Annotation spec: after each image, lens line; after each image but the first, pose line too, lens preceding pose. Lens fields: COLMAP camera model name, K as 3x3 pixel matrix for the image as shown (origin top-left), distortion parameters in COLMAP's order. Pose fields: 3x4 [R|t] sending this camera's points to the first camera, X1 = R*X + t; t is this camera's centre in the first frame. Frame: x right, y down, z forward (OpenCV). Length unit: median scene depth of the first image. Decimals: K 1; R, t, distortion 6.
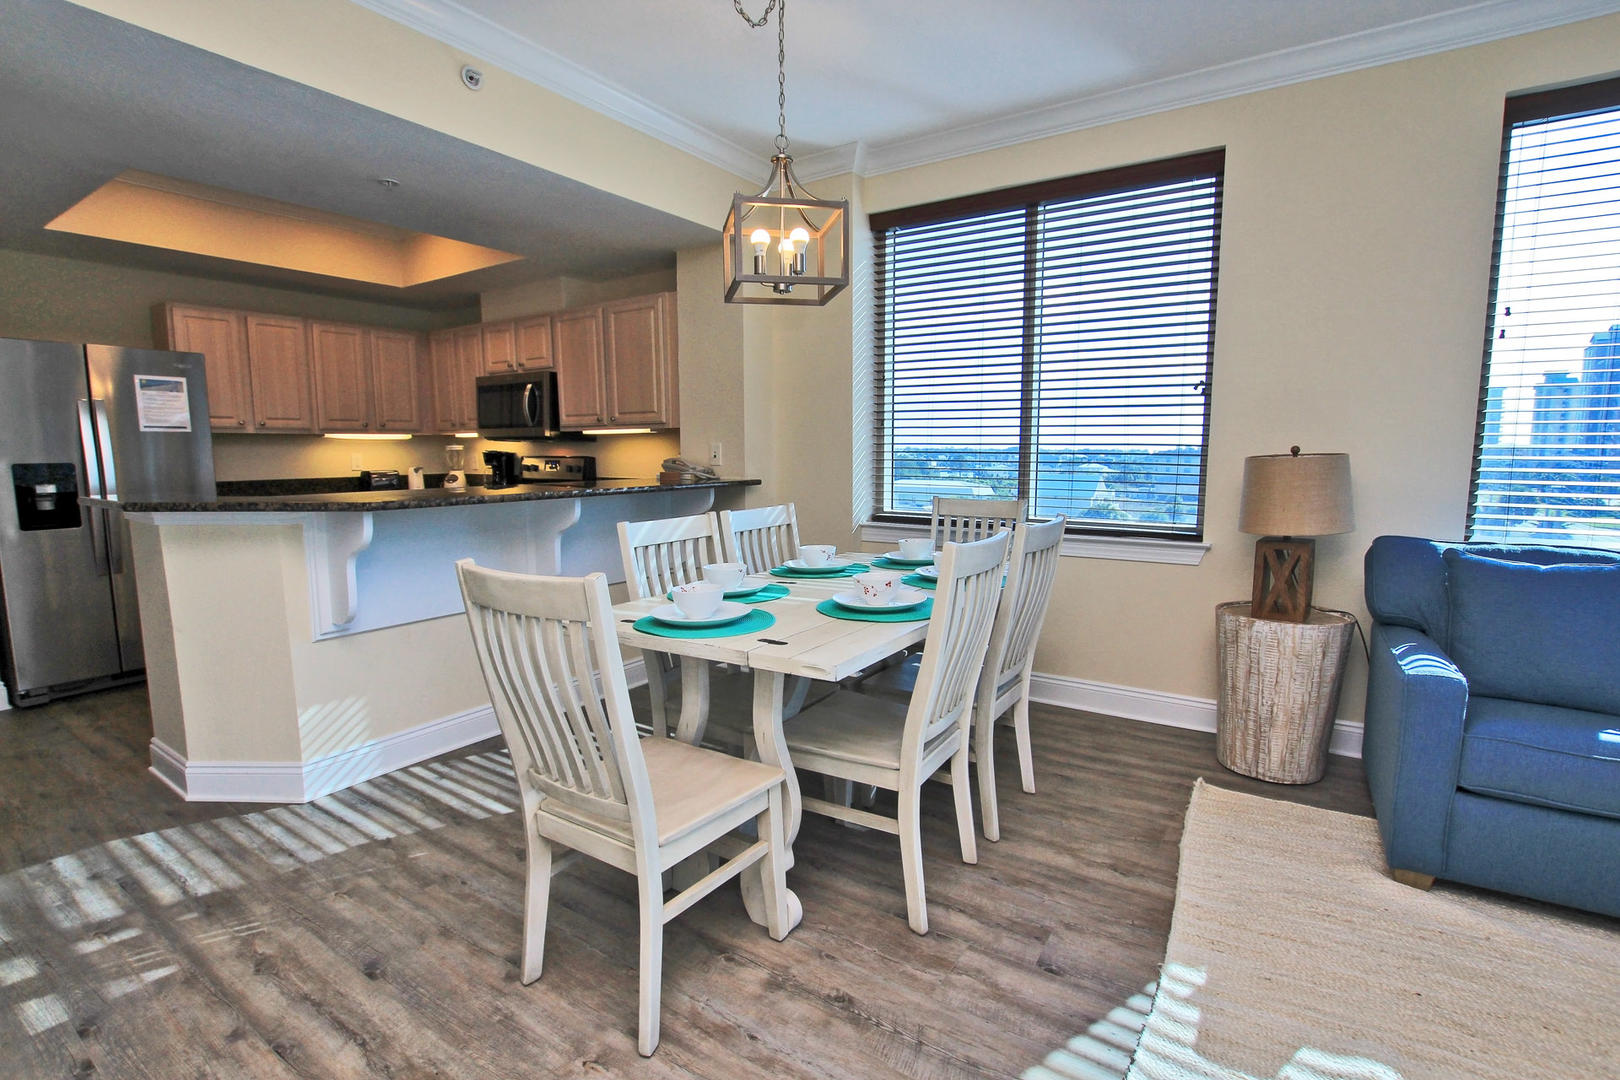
lens RADIAL K [[759.6, 0, 819.6], [0, 759.6, 538.7], [0, 0, 1]] dist [-0.020531, 0.002182]
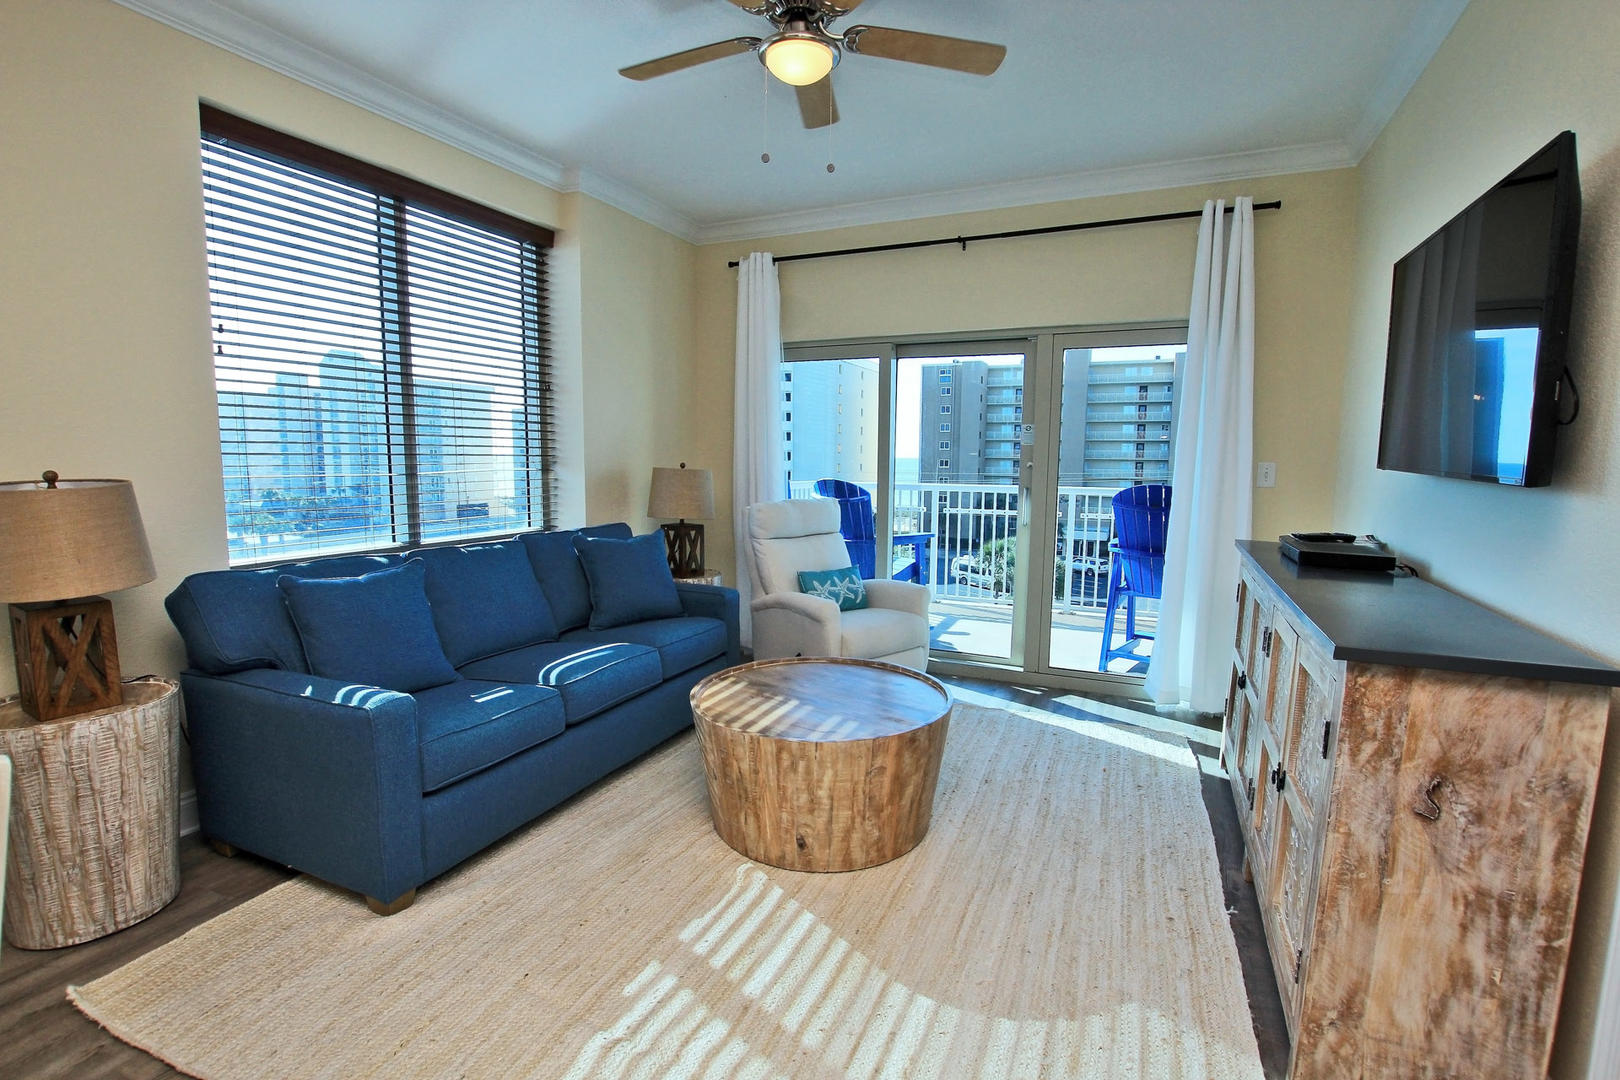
lens RADIAL K [[759.6, 0, 811.8], [0, 759.6, 546.0], [0, 0, 1]] dist [-0.020531, 0.002182]
pose [[-0.136488, -0.124600, 0.982775, -0.113103], [0.102728, 0.984930, 0.139140, -0.052098], [-0.985301, 0.119950, -0.121631, 0.263065]]
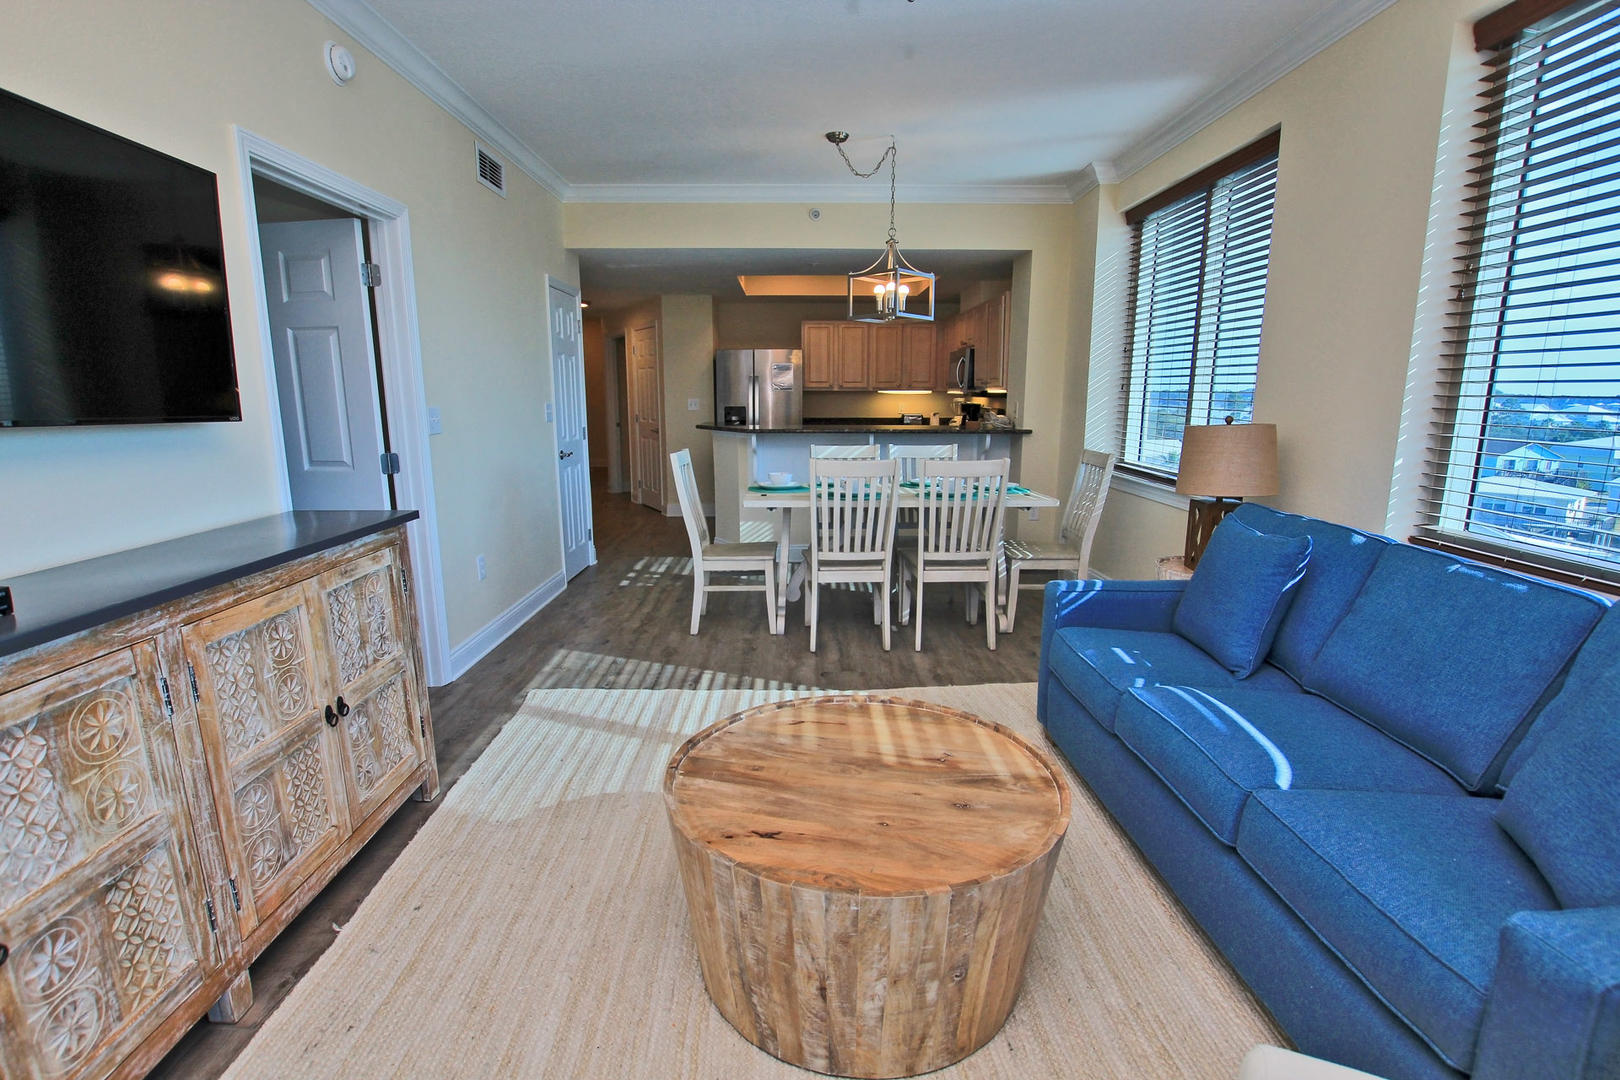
lens RADIAL K [[759.6, 0, 811.4], [0, 759.6, 554.6], [0, 0, 1]] dist [-0.020531, 0.002182]
pose [[0.551245, 0.178201, -0.815091, 0.812069], [-0.099931, 0.983994, 0.147544, -0.018143], [0.828337, 0.000120, 0.560230, -0.073024]]
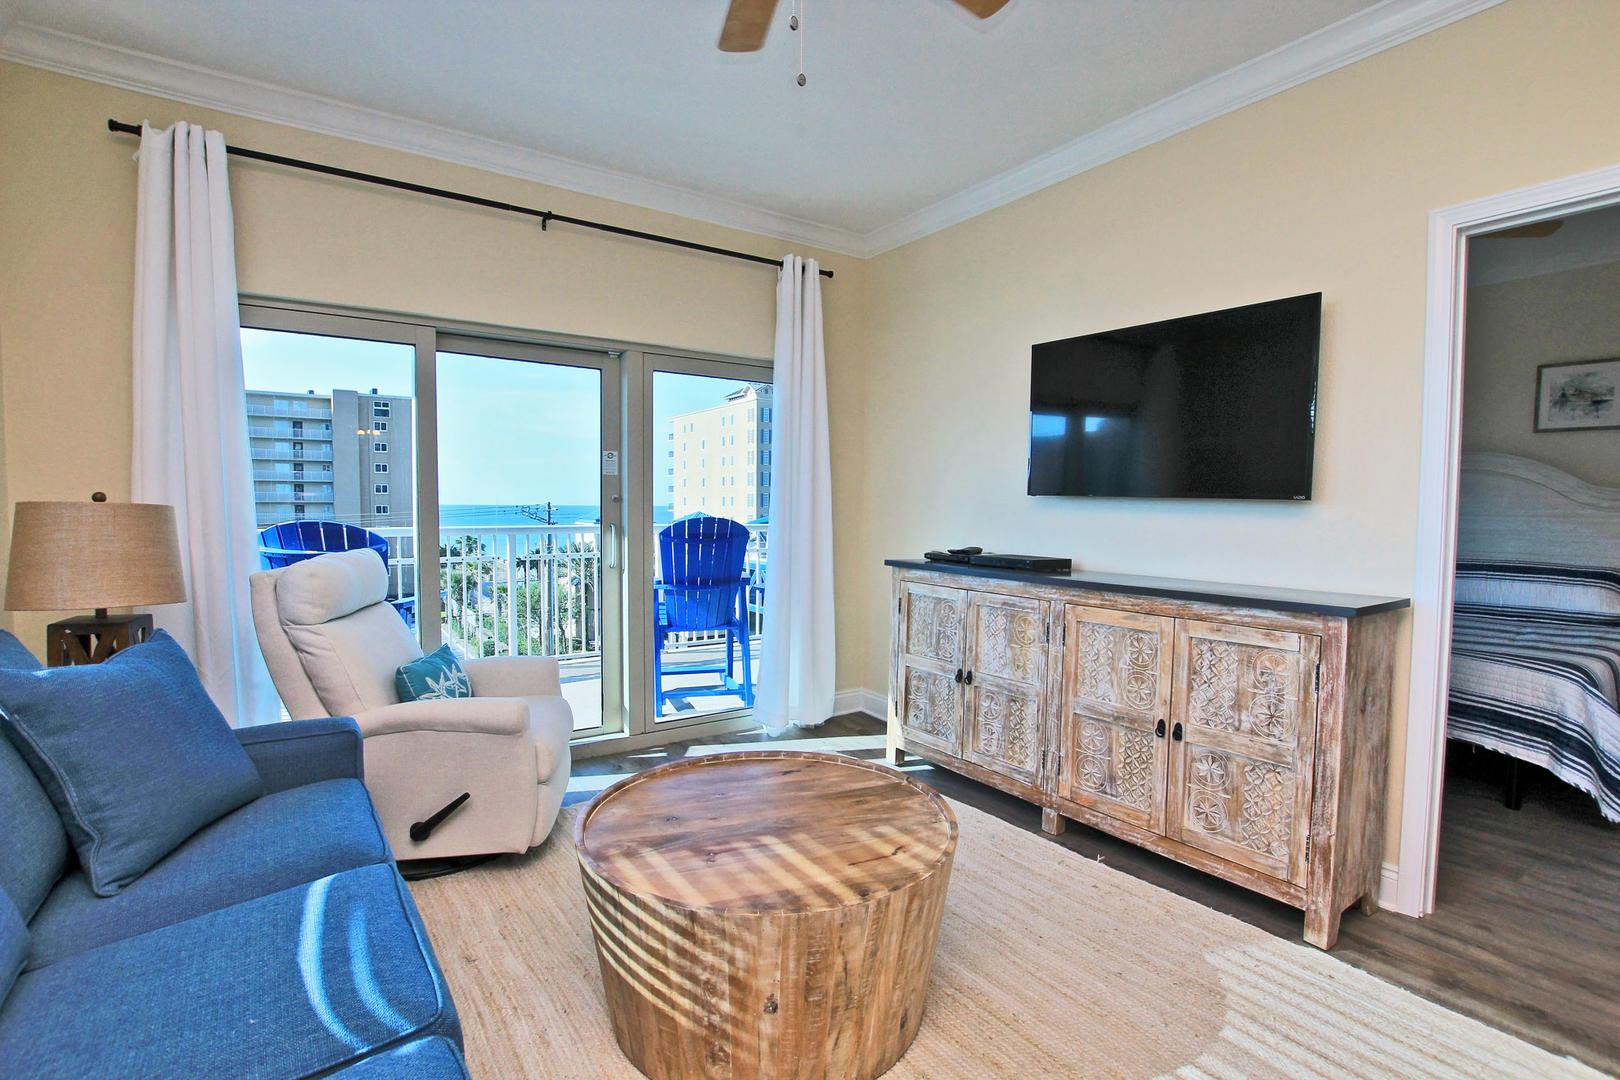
lens RADIAL K [[759.6, 0, 801.2], [0, 759.6, 539.2], [0, 0, 1]] dist [-0.020531, 0.002182]
pose [[-0.920021, -0.028452, 0.390835, 0.316668], [0.033841, 0.987866, 0.151574, -0.066205], [-0.390405, 0.152678, -0.907895, 0.566610]]
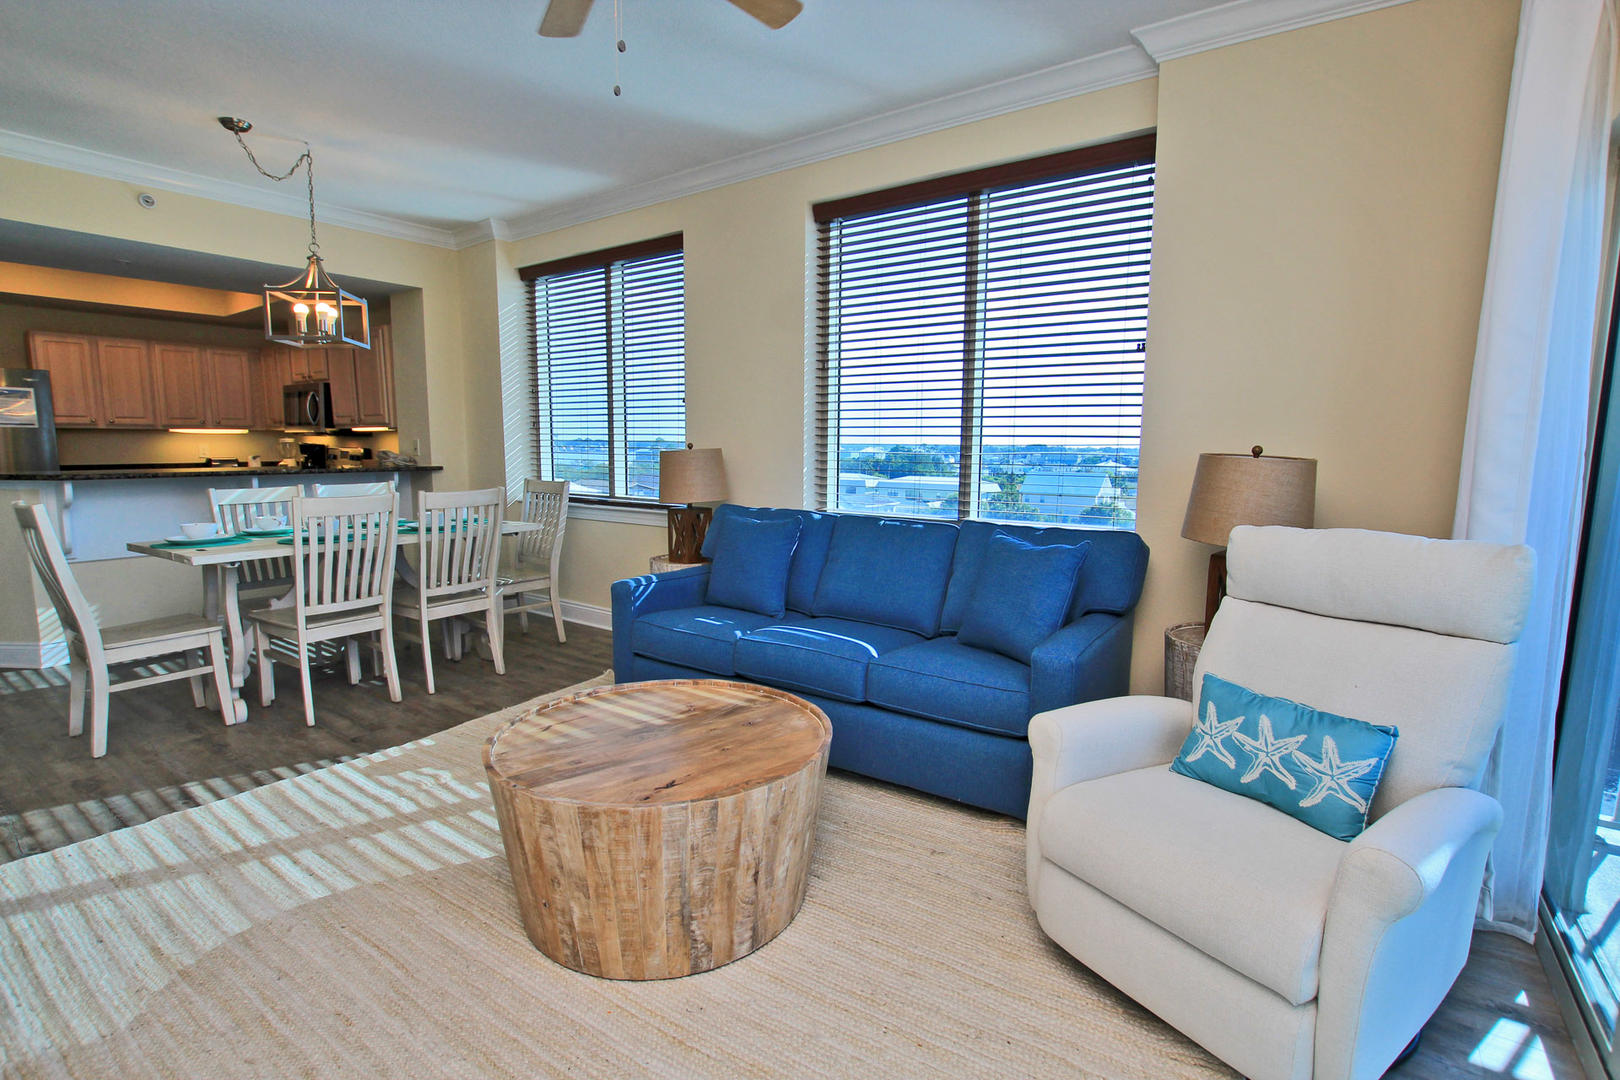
lens RADIAL K [[759.6, 0, 811.0], [0, 759.6, 558.3], [0, 0, 1]] dist [-0.020531, 0.002182]
pose [[0.998729, 0.016708, -0.047563, 0.622125], [-0.015155, 0.999346, 0.032826, 0.030537], [0.048080, -0.032064, 0.998329, -0.298254]]
